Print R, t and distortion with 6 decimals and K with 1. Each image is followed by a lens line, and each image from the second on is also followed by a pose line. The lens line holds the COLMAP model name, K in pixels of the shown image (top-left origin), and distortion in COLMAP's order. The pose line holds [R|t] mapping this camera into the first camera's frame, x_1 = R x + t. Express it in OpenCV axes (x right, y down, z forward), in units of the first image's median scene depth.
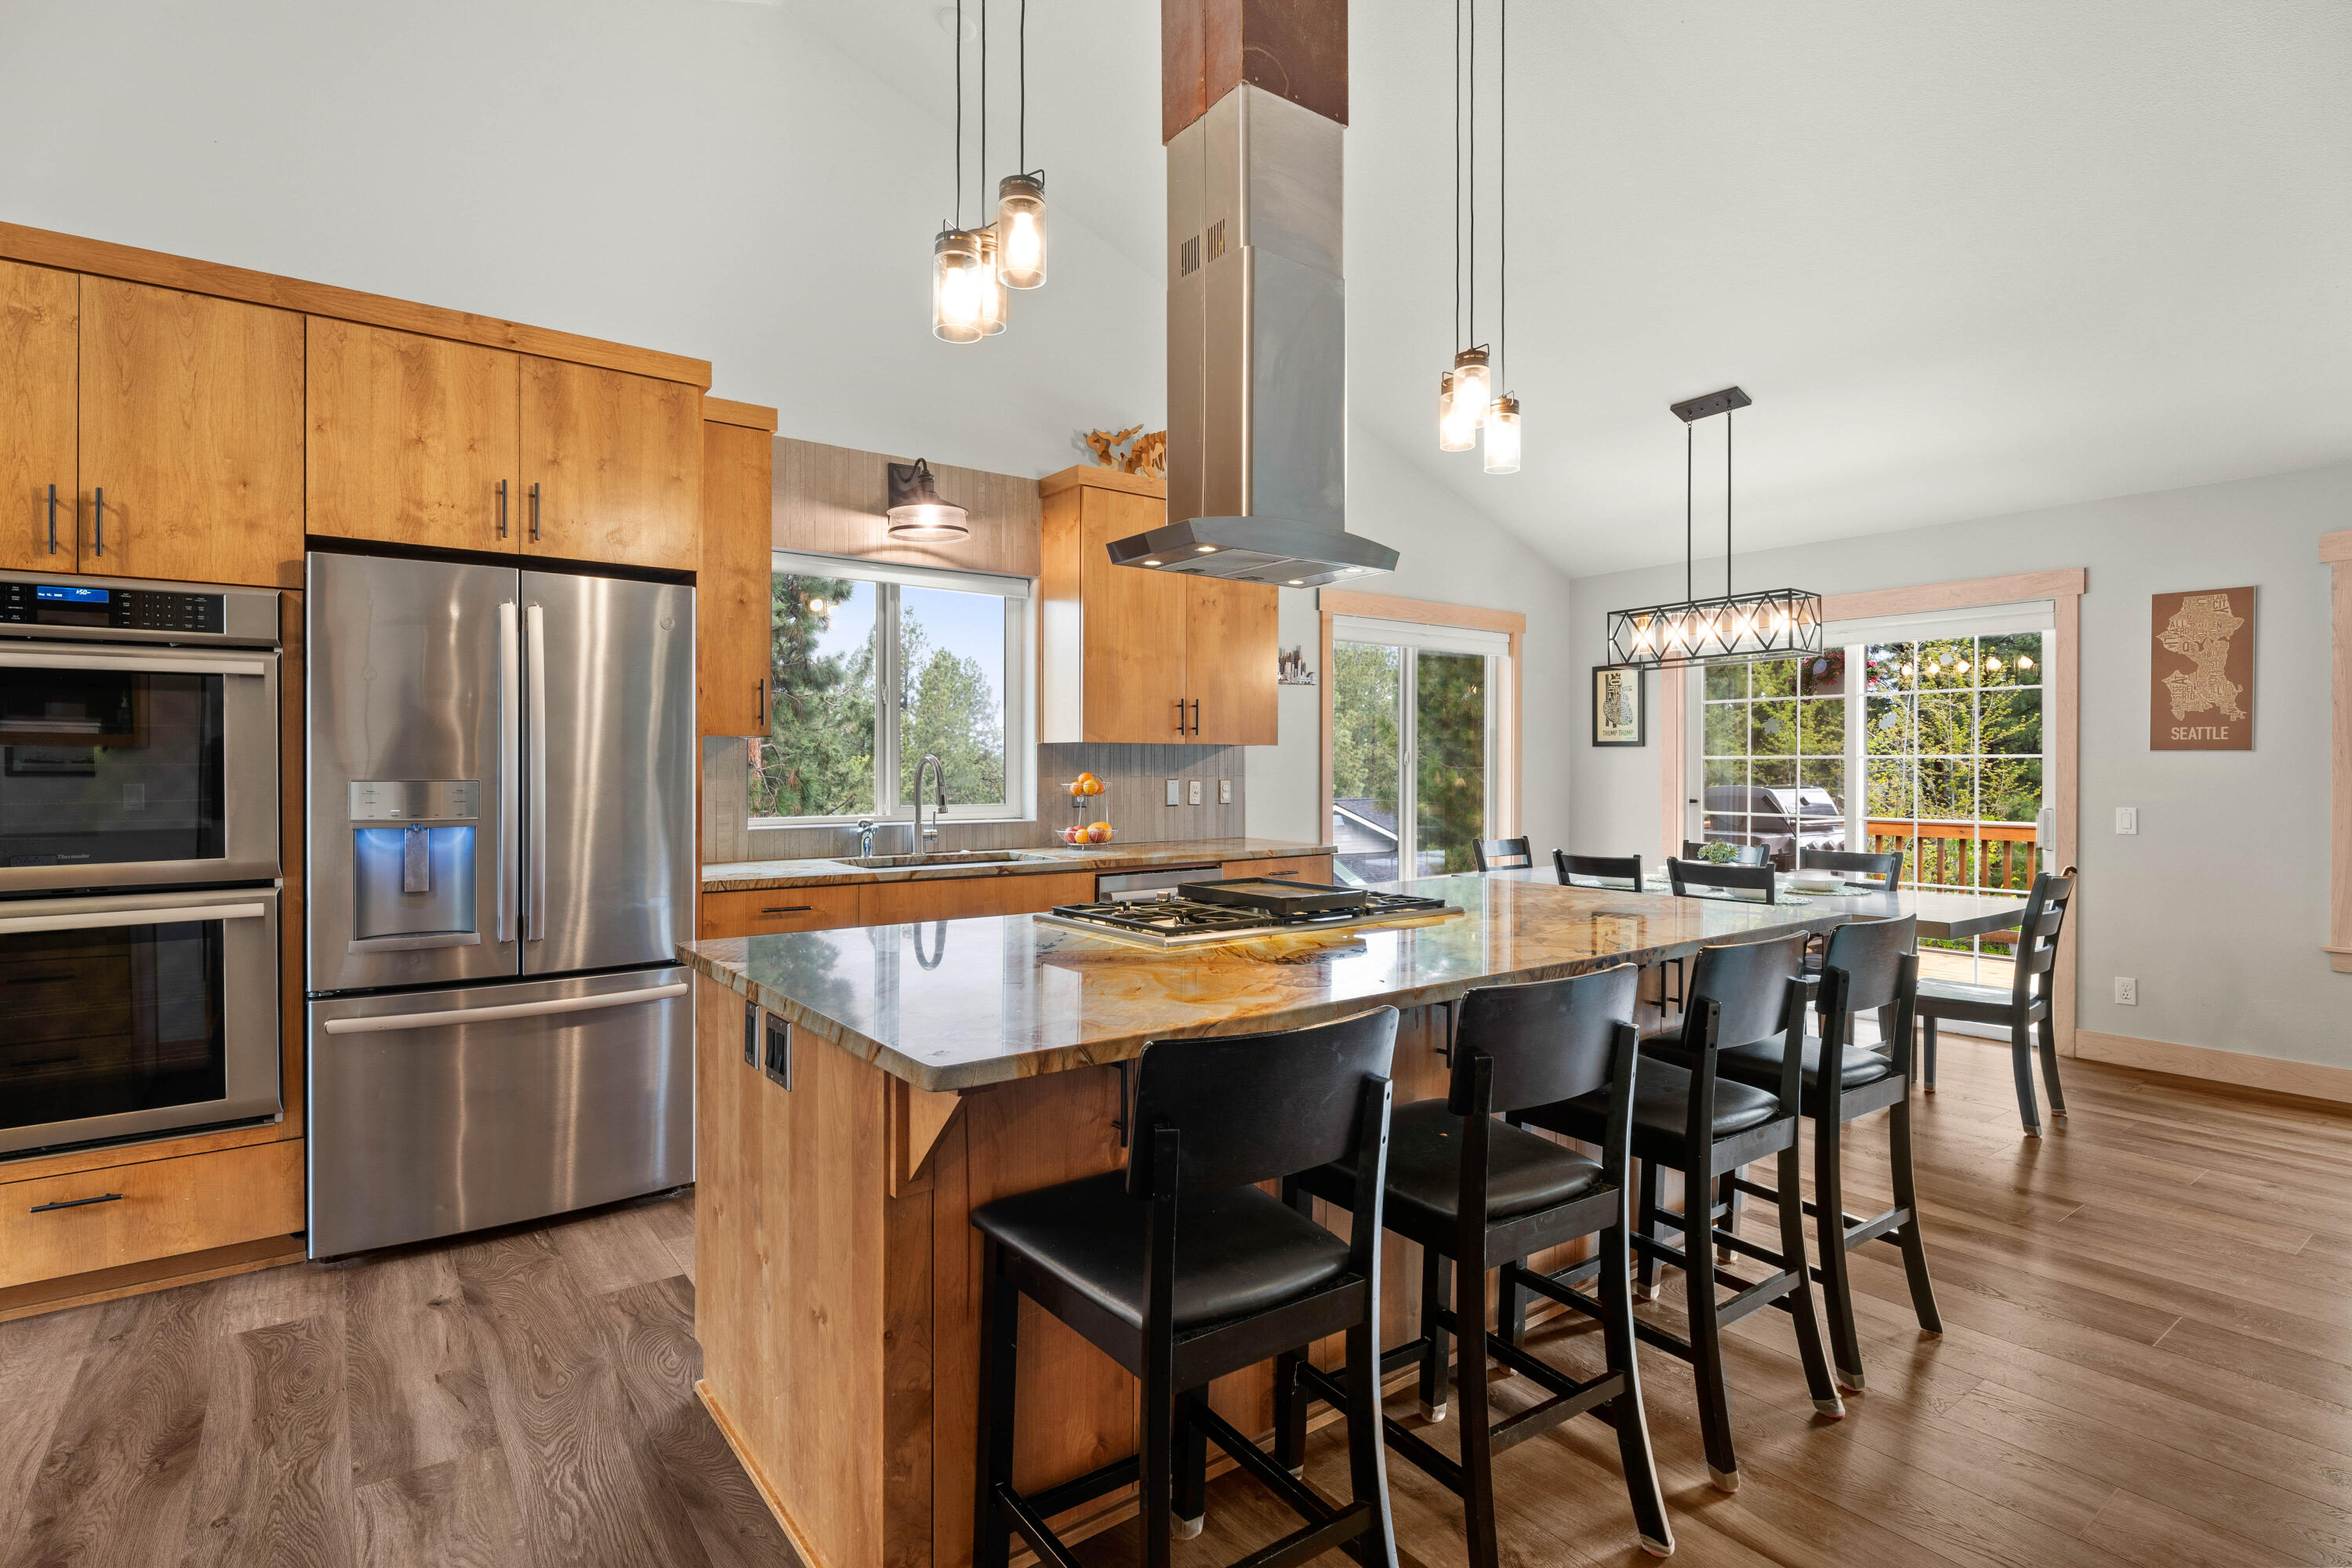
lens RADIAL K [[1173.5, 0, 1176.0], [0, 1173.5, 784.0], [0, 0, 1]] dist [-0.001112, 0.000526]
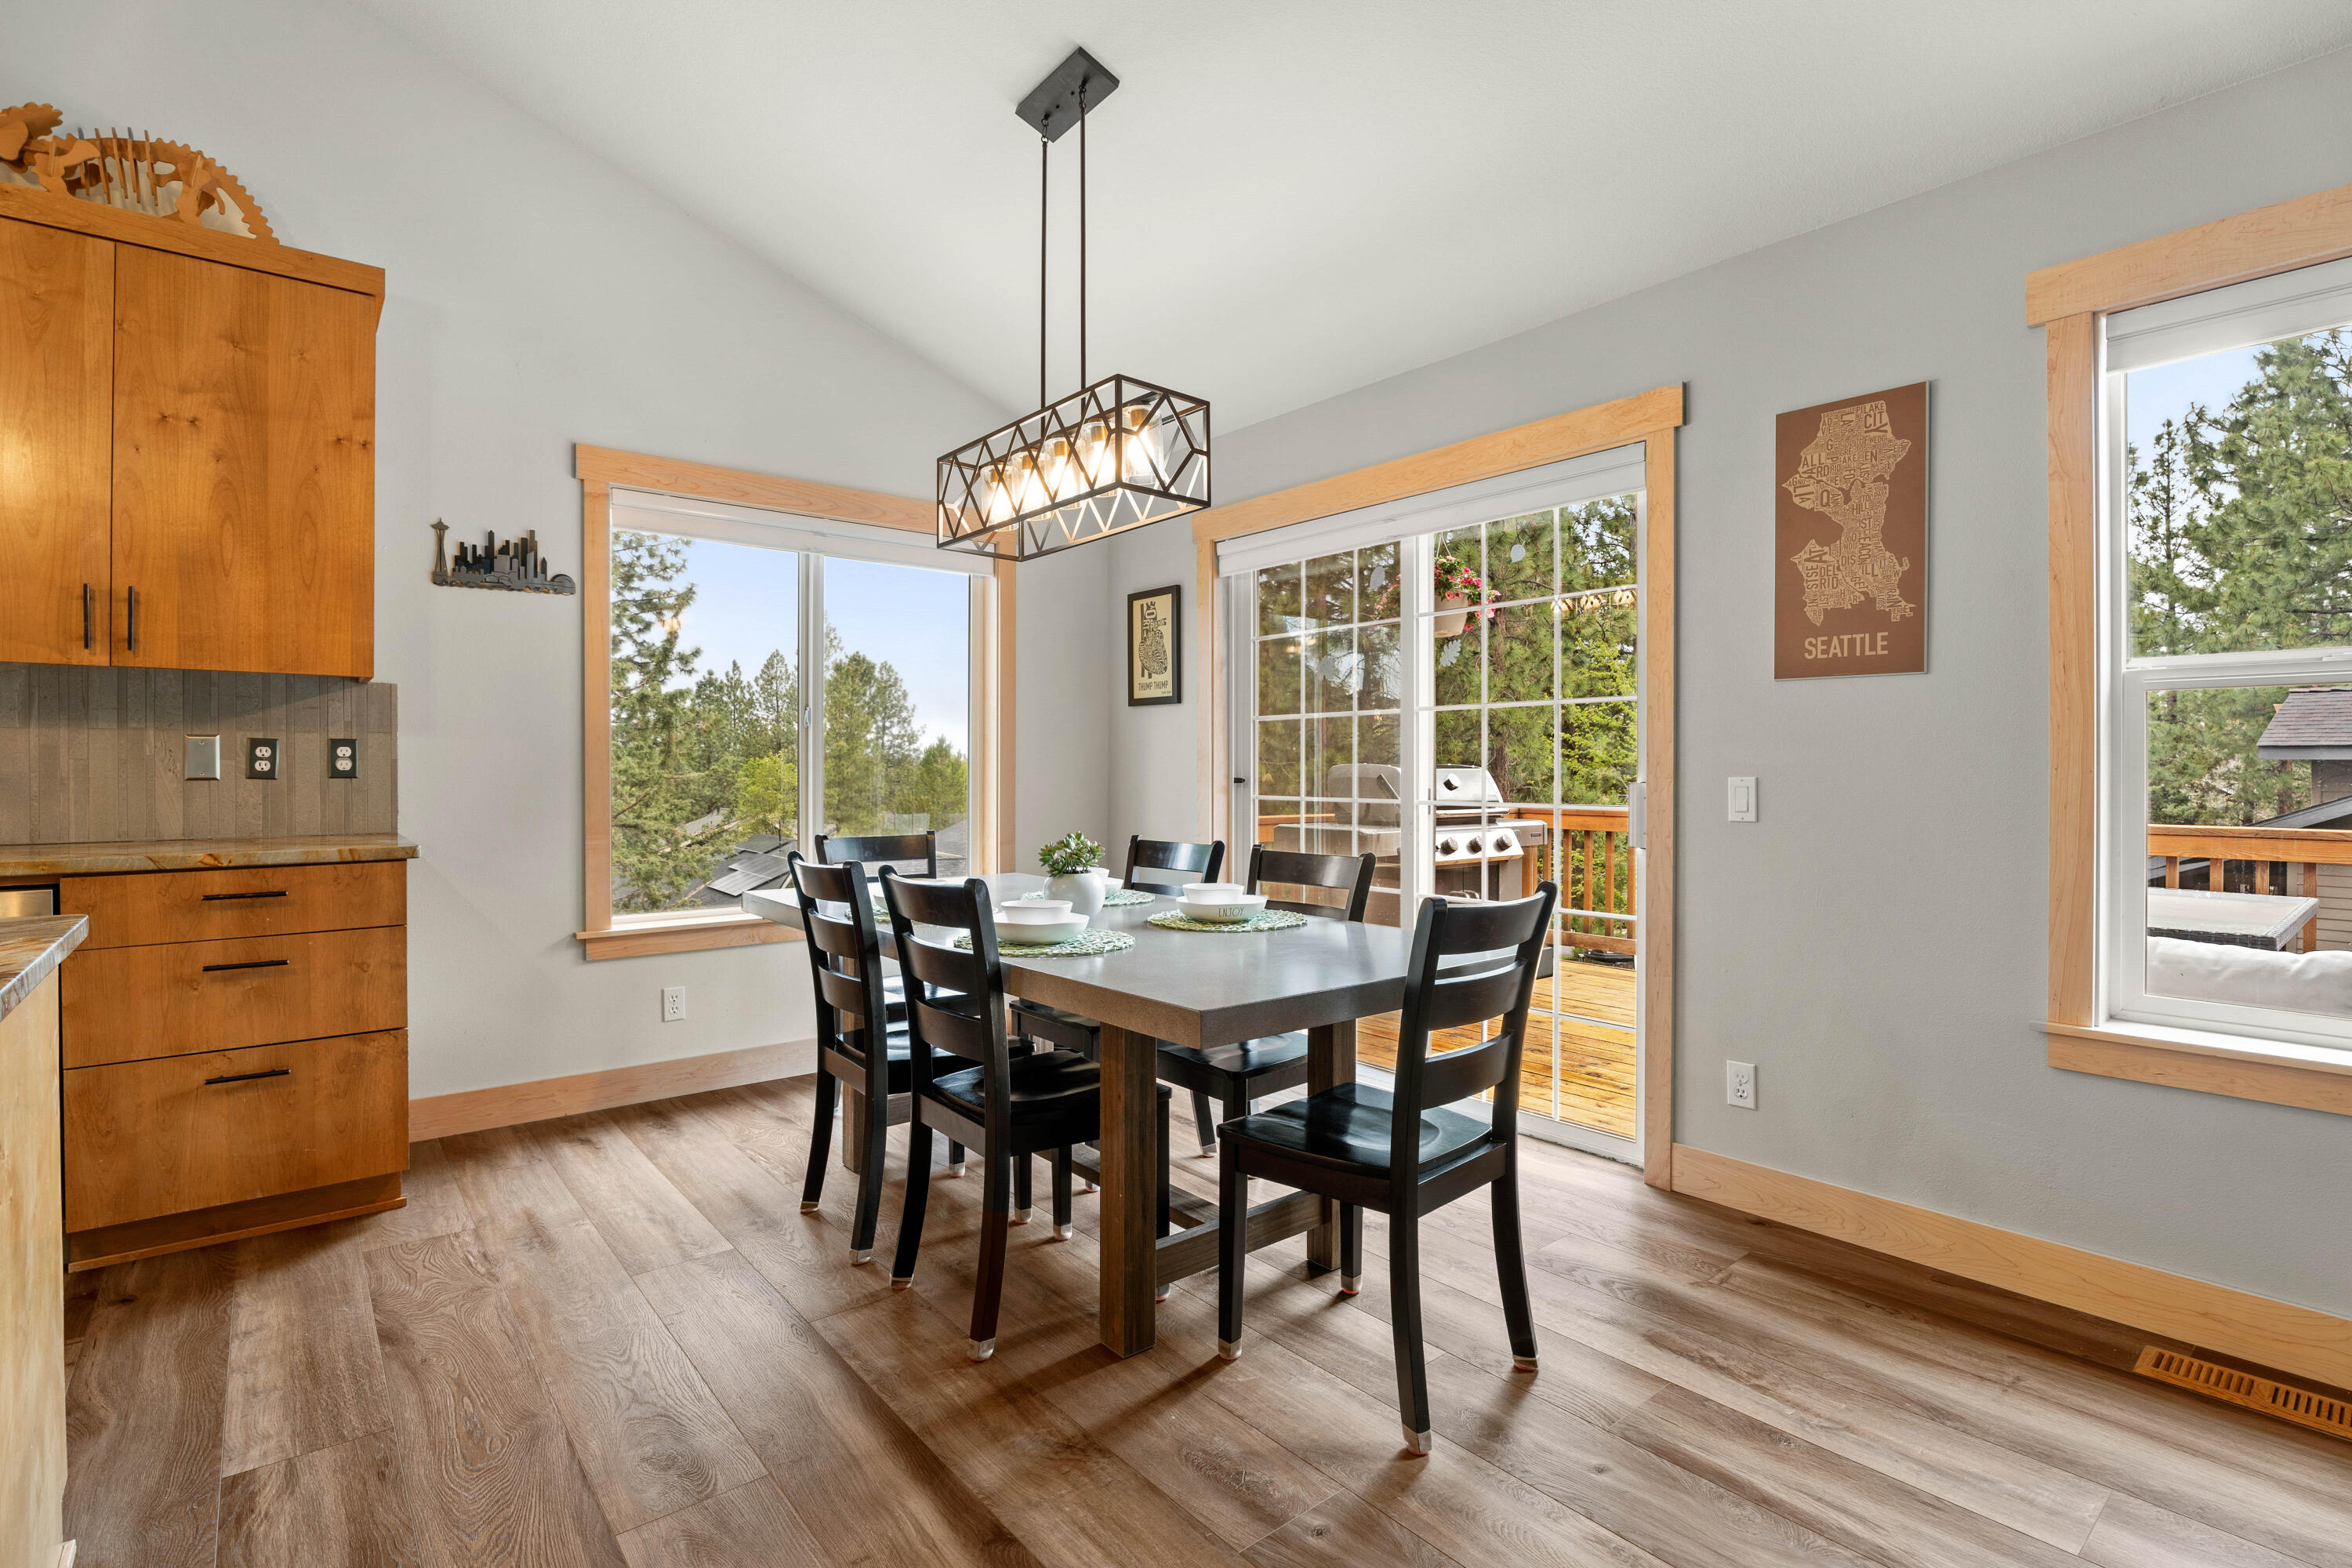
lens RADIAL K [[1115.4, 0, 1176.0], [0, 1115.4, 784.0], [0, 0, 1]] dist [-0.003372, -0.000691]
pose [[0.999002, -0.001365, 0.044644, 0.500528], [0.001466, 0.999996, -0.002212, 0.024558], [-0.044641, 0.002275, 0.999000, 0.450408]]
